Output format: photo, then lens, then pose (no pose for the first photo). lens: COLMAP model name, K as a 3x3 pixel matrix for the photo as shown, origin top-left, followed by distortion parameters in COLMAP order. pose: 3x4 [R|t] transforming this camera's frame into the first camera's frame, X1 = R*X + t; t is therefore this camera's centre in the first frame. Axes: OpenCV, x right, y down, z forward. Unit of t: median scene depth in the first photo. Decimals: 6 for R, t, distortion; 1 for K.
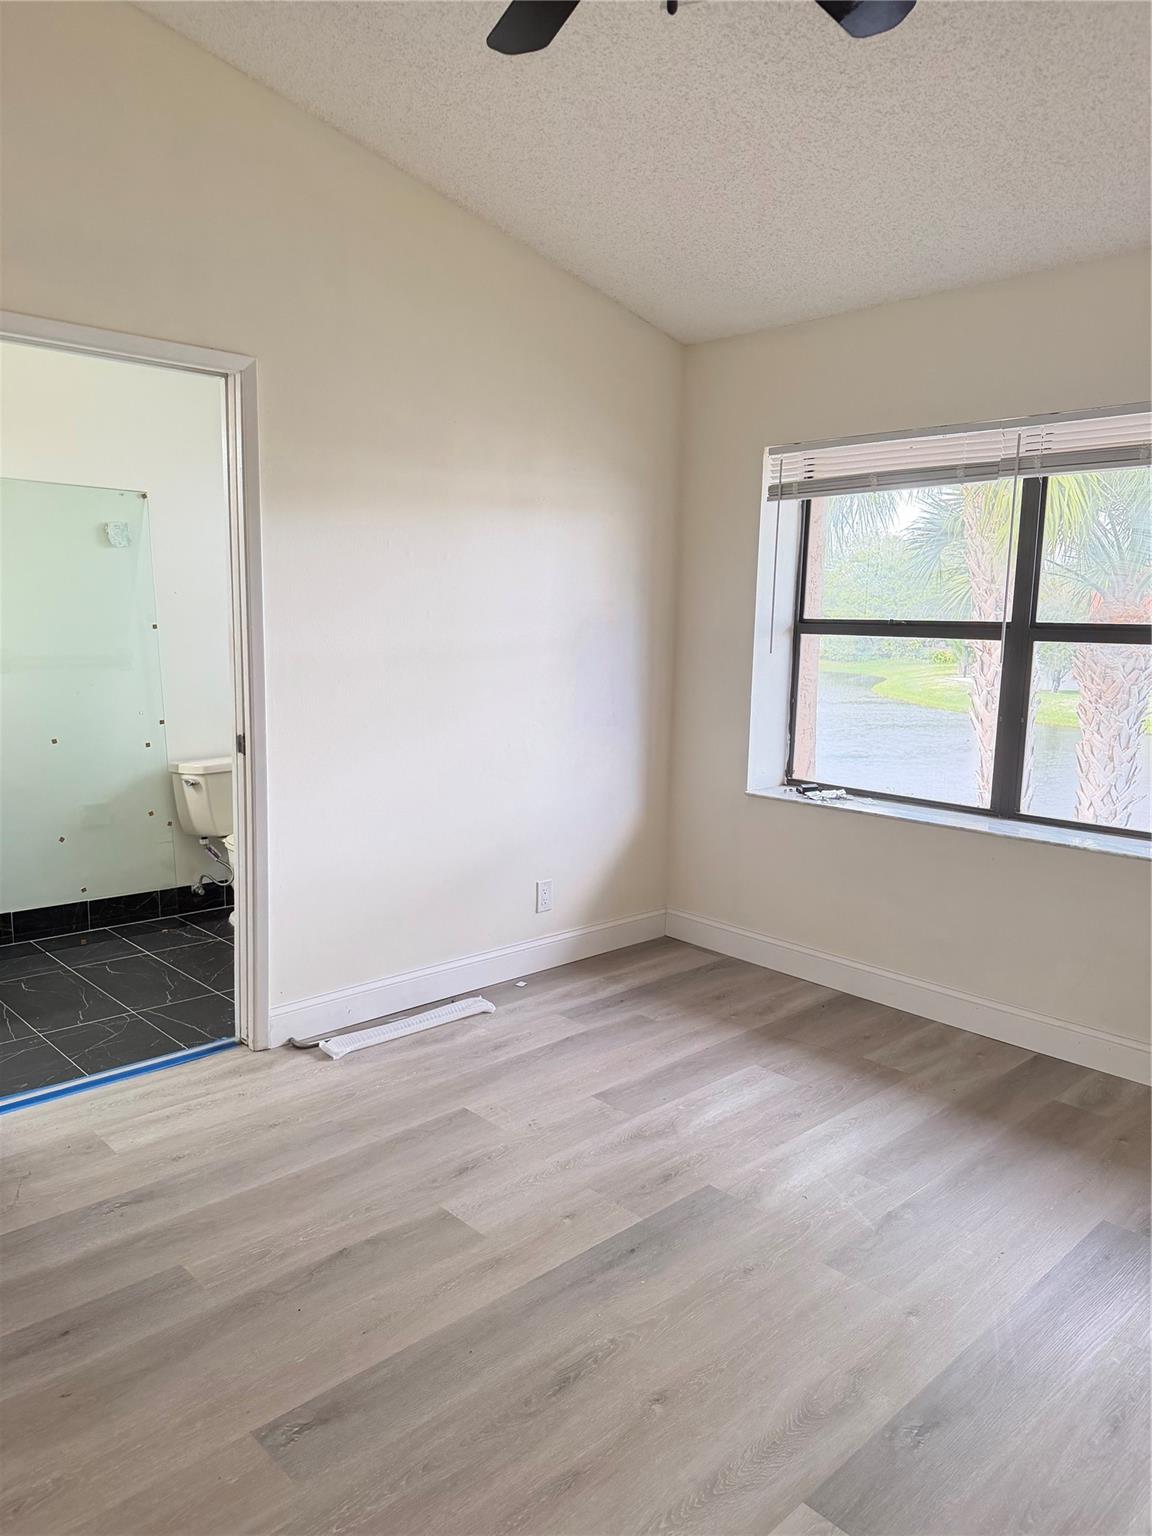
lens RADIAL K [[1089.4, 0, 556.5], [0, 1089.4, 758.6], [0, 0, 1]] dist [0.056677, -0.079053]
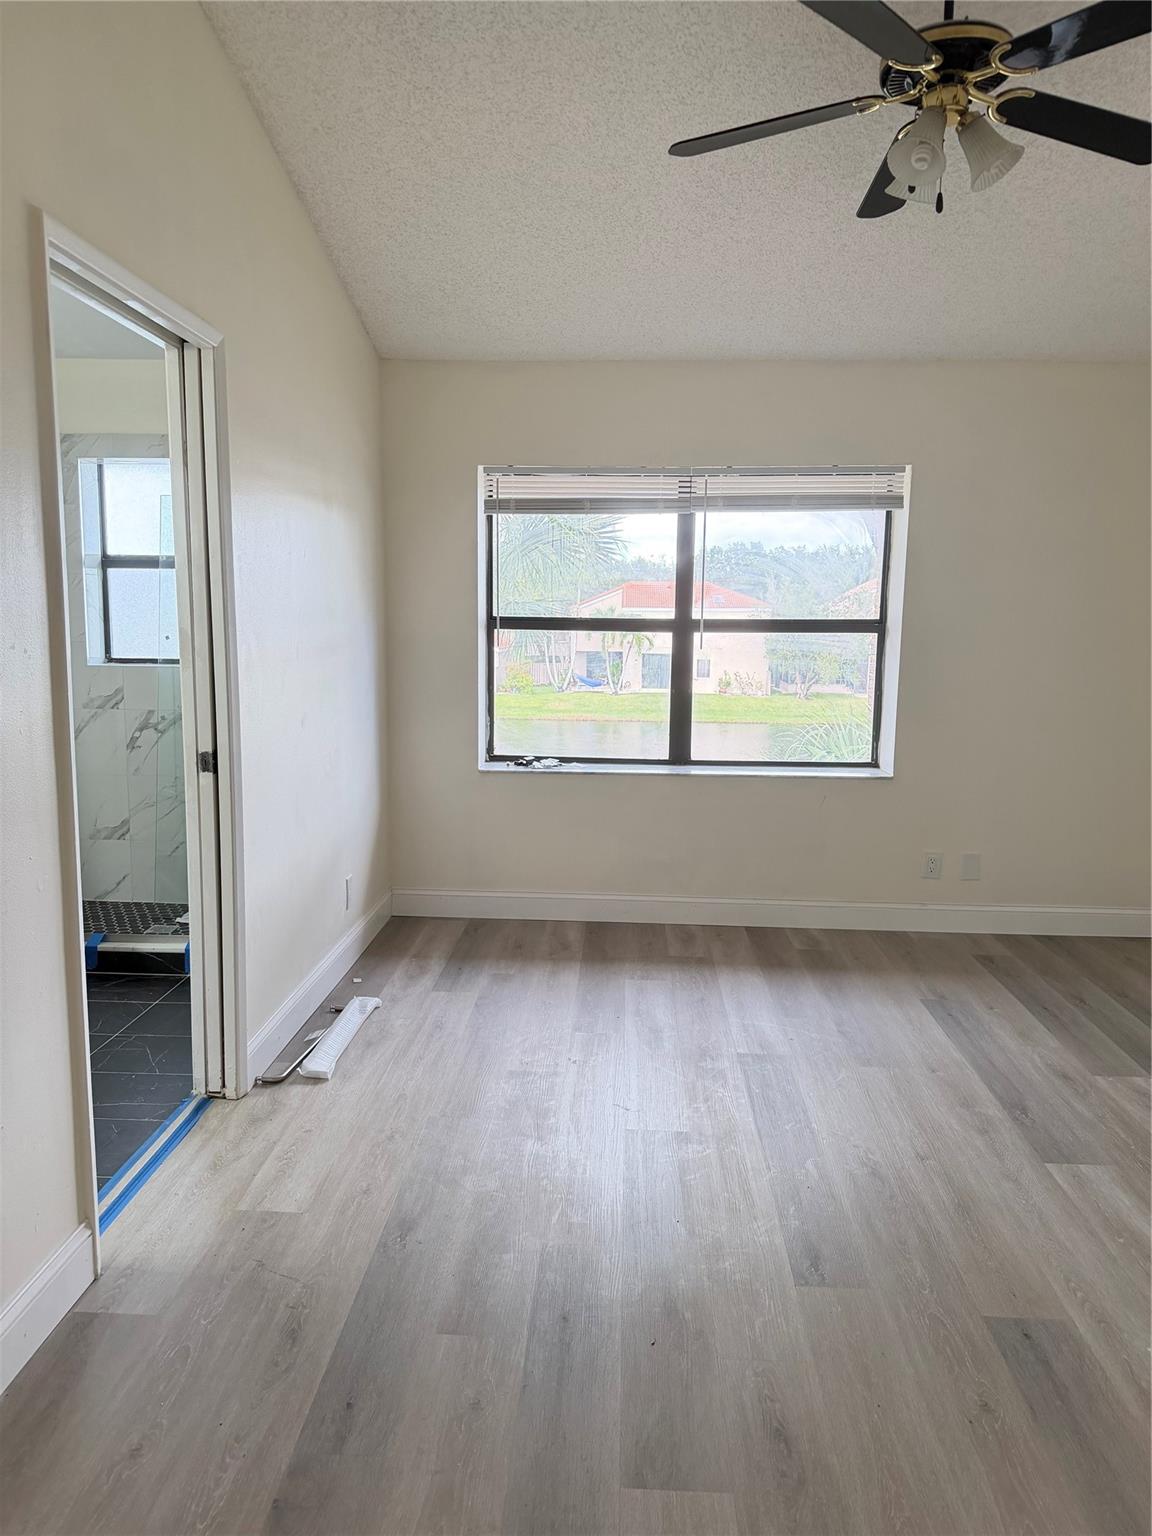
lens RADIAL K [[1089.4, 0, 579.0], [0, 1089.4, 762.2], [0, 0, 1]] dist [0.056677, -0.079053]
pose [[0.717577, -0.100887, 0.689134, -0.610365], [0.093578, 0.994447, 0.048143, -0.025101], [-0.690164, 0.029941, 0.723033, 0.128047]]
